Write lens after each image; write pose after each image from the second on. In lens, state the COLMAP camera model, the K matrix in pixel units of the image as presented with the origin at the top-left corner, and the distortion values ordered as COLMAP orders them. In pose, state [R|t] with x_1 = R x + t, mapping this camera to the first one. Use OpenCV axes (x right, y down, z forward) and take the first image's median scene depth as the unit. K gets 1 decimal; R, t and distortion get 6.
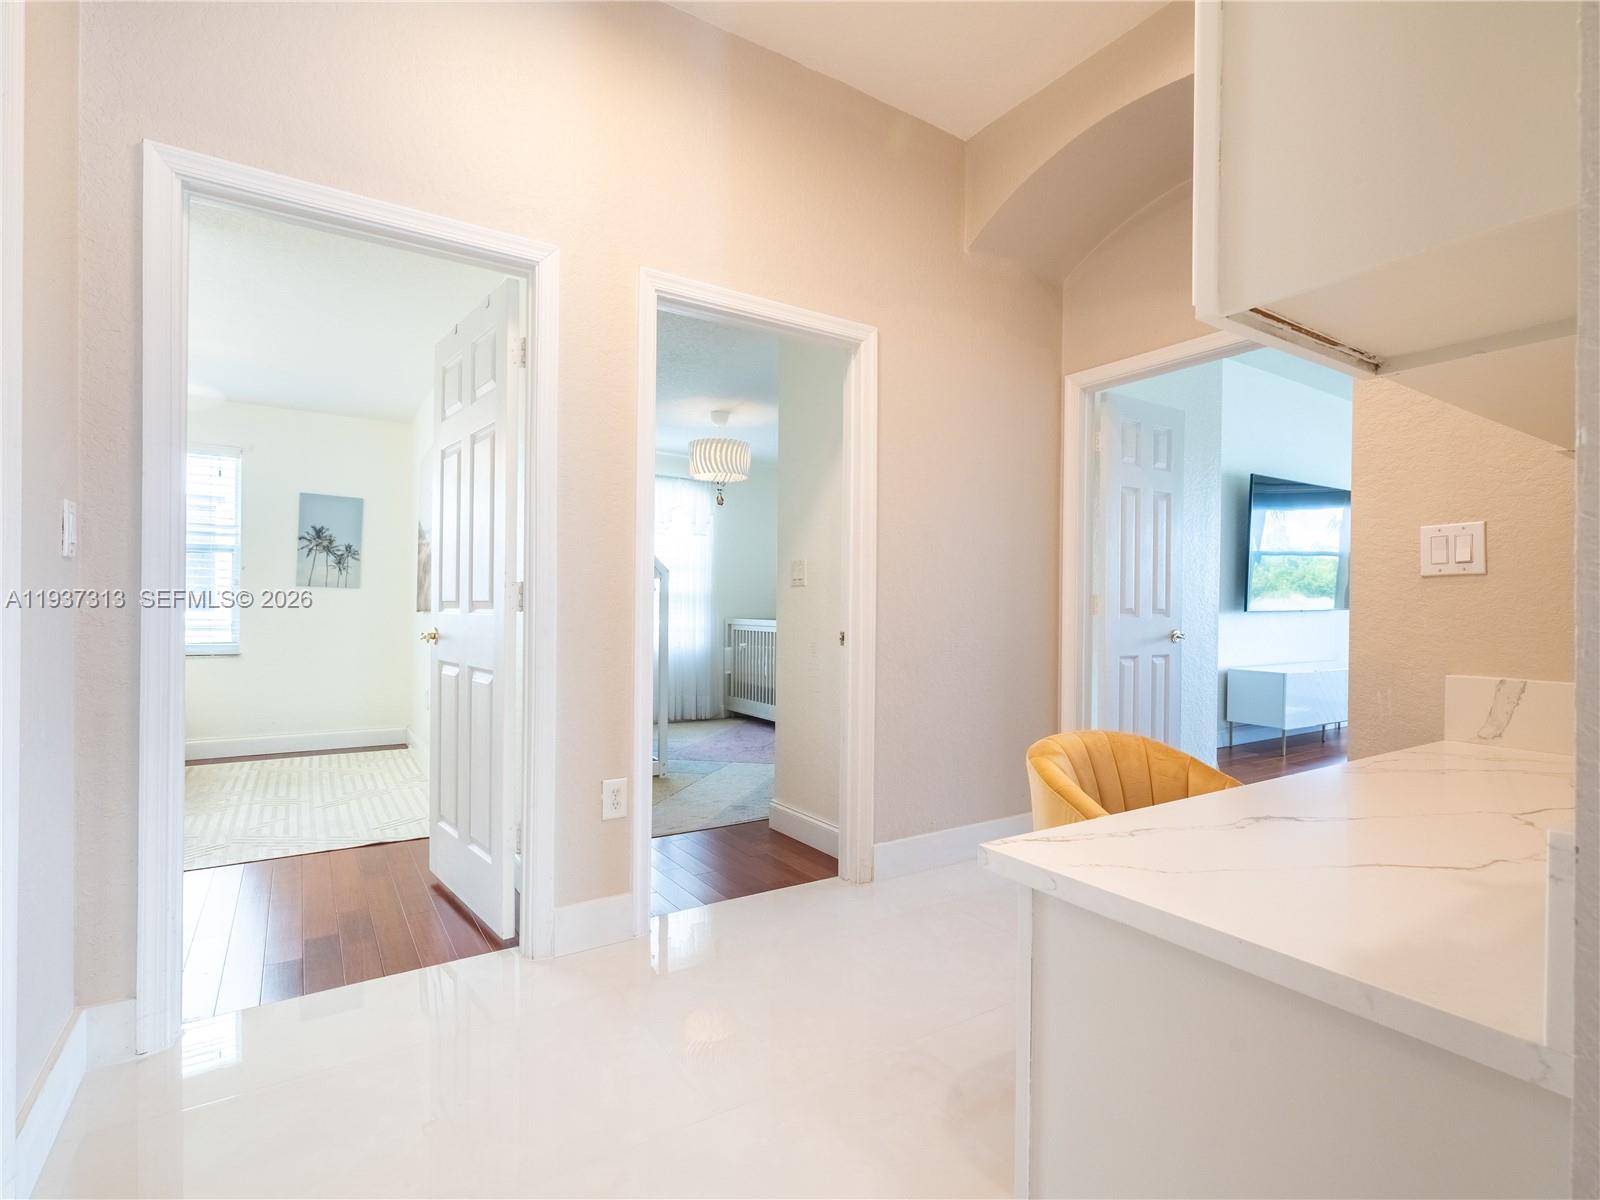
lens RADIAL K [[762.1, 0, 799.2], [0, 762.1, 609.3], [0, 0, 1]] dist [-0.003900, 0.000909]
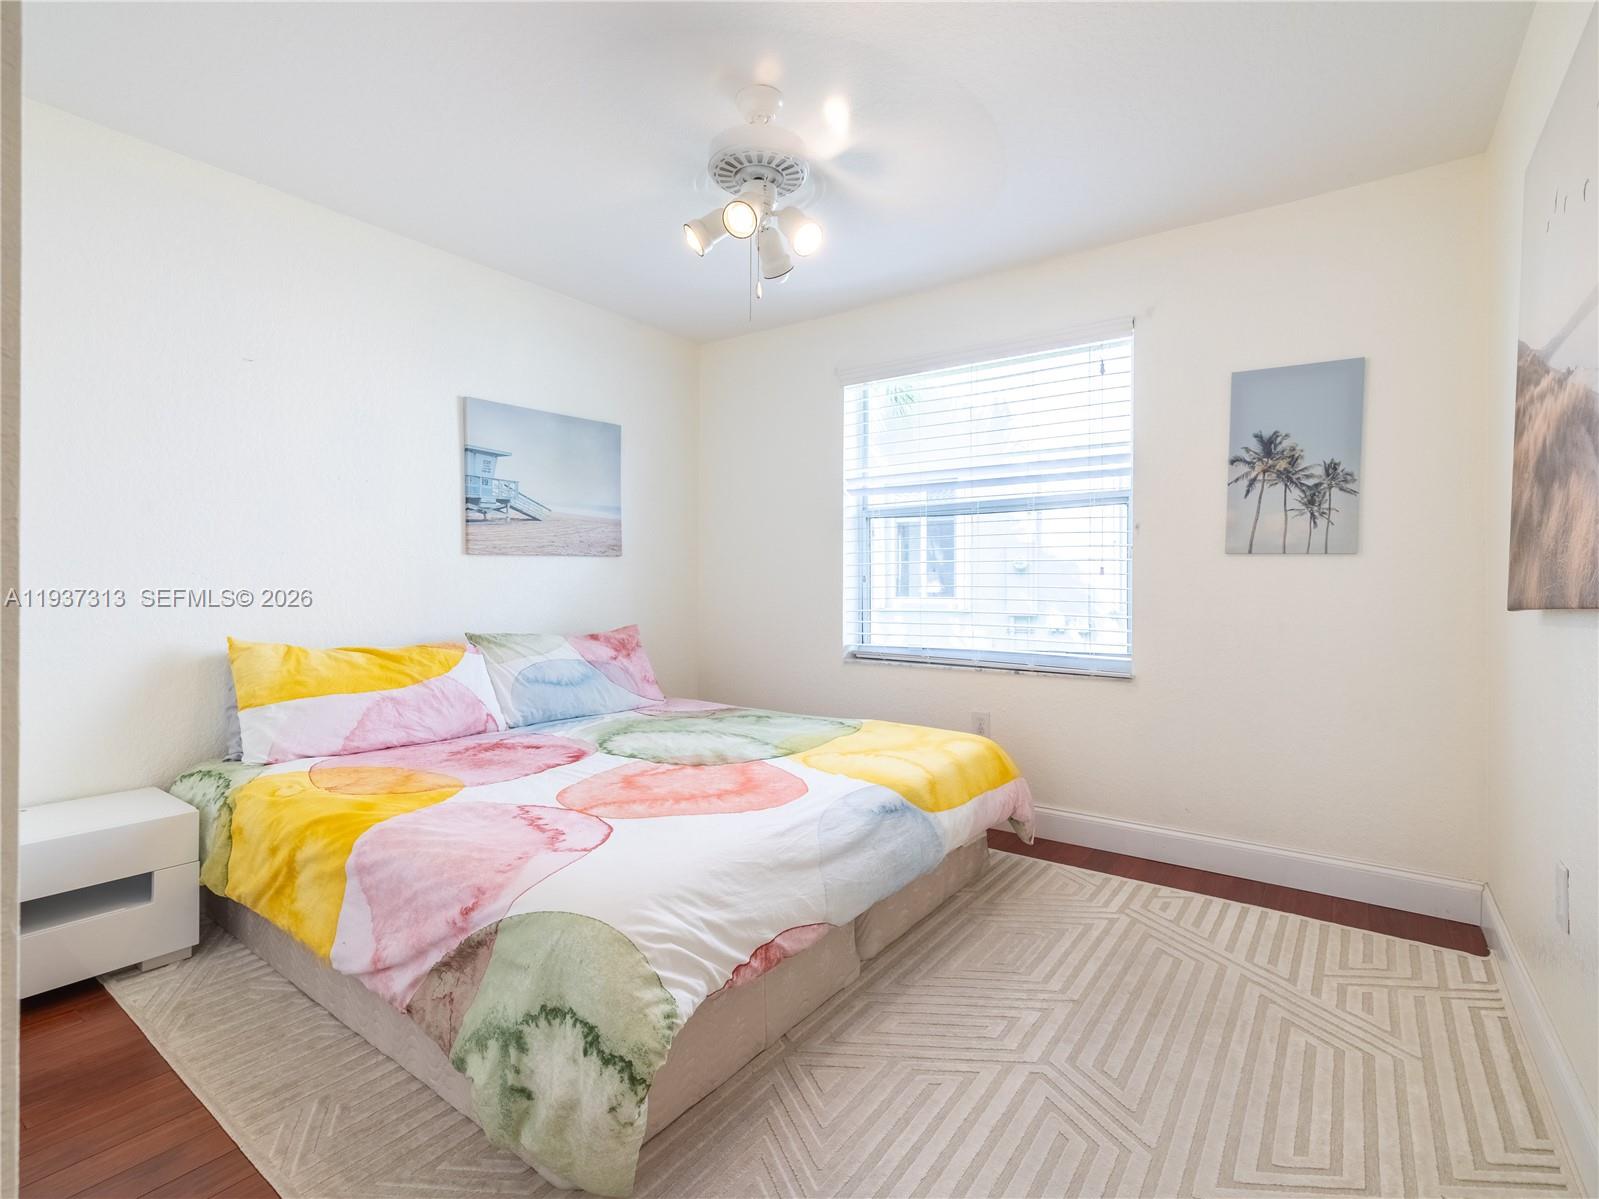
lens RADIAL K [[761.6, 0, 801.9], [0, 761.6, 592.7], [0, 0, 1]] dist [-0.003900, 0.000909]
pose [[0.346480, -0.006507, -0.938035, -0.271871], [-0.003114, 0.999962, -0.008087, 0.000294], [0.938052, 0.005723, 0.346447, 0.542888]]
